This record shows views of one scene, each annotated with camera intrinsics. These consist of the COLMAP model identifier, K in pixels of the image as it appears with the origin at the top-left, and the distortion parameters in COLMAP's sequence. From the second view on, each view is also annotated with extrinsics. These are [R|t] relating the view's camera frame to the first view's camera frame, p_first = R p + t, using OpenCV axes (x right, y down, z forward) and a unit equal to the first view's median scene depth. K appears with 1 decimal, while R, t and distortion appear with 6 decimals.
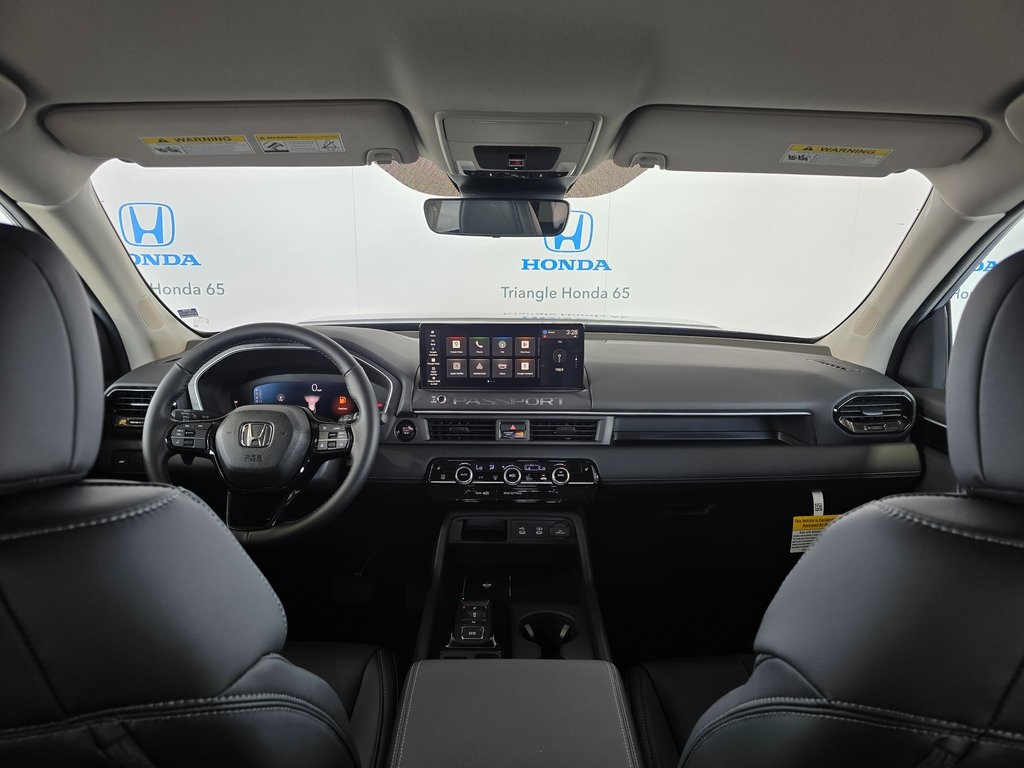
lens RADIAL K [[686.2, 0, 519.0], [0, 686.2, 385.4], [0, 0, 1]] dist [0.041111, -0.024619]
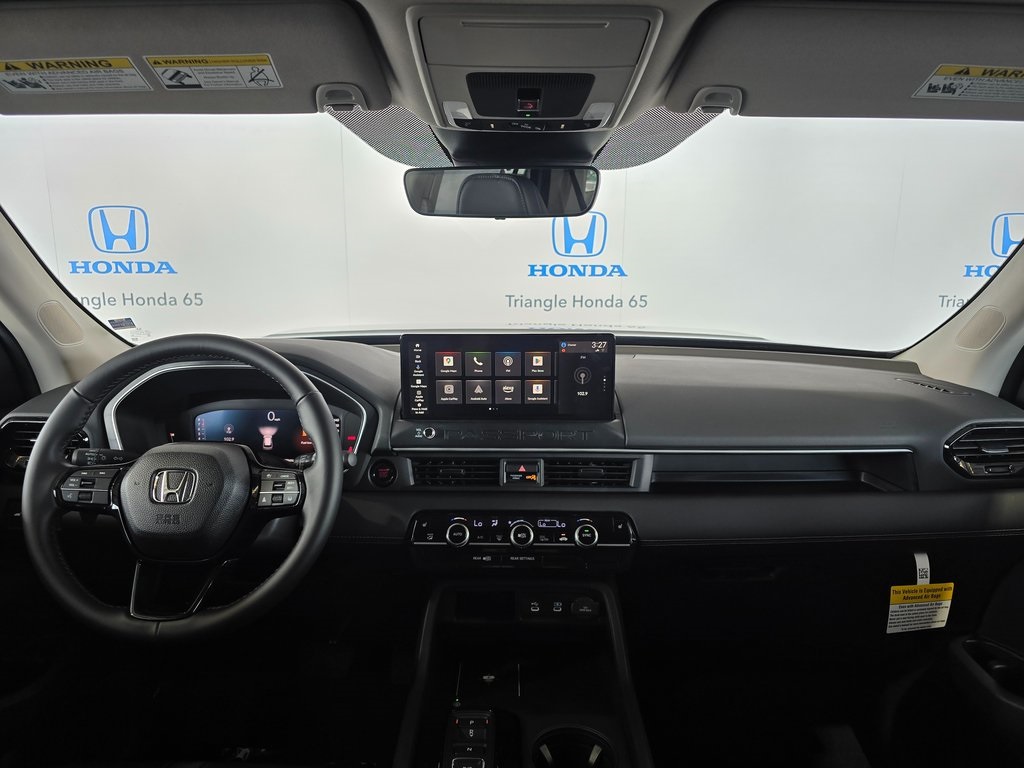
lens RADIAL K [[675.3, 0, 514.4], [0, 675.3, 389.1], [0, 0, 1]] dist [0.043812, -0.032905]
pose [[0.999928, -0.002534, -0.011753, -0.008489], [0.002387, 0.999920, -0.012433, -0.019207], [0.011784, 0.012404, 0.999854, 0.243927]]
